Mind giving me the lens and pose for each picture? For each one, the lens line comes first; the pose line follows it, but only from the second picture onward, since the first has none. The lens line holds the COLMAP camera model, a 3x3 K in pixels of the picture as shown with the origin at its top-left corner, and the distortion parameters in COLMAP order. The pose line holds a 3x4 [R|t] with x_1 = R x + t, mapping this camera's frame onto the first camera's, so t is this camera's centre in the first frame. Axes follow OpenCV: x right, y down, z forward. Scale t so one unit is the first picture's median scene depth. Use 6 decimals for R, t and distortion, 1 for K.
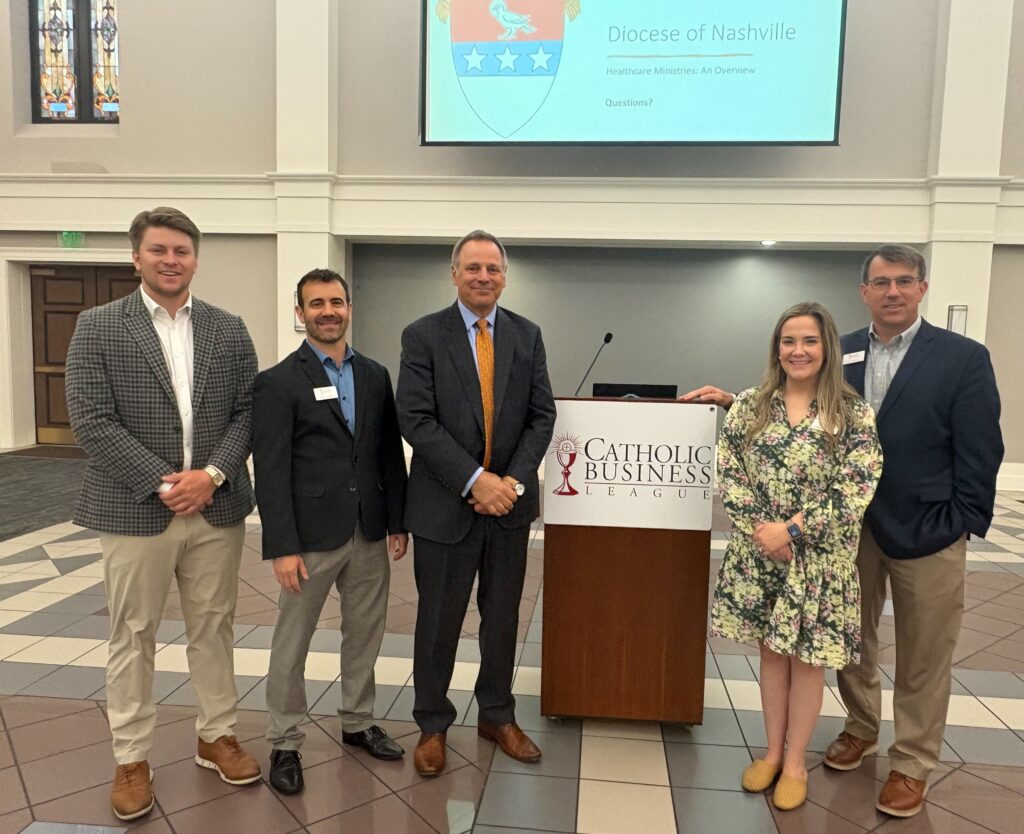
lens RADIAL K [[740.4, 0, 526.8], [0, 740.4, 401.4], [0, 0, 1]] dist [-0.011963, 0.021336]
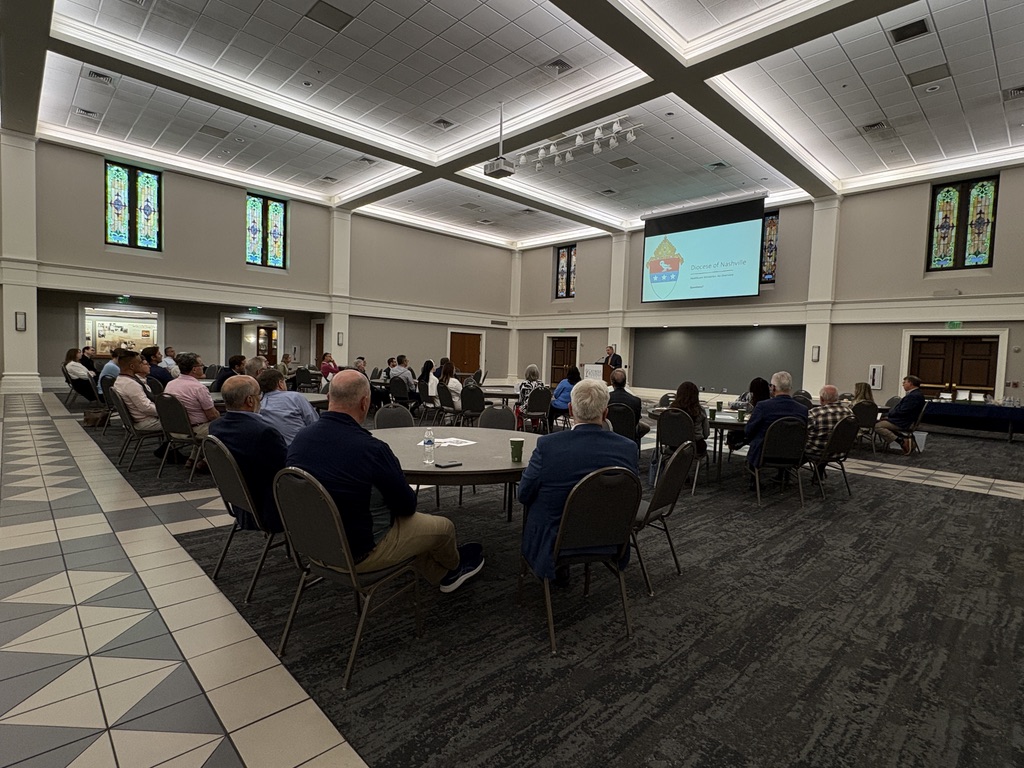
lens RADIAL K [[520.9, 0, 511.2], [0, 520.9, 385.1], [0, 0, 1]] dist [-0.001565, 0.003179]
pose [[0.755883, 0.037268, -0.653646, 0.940341], [-0.067285, 0.997514, -0.020935, 0.128557], [0.651240, 0.059805, 0.756511, -1.158501]]
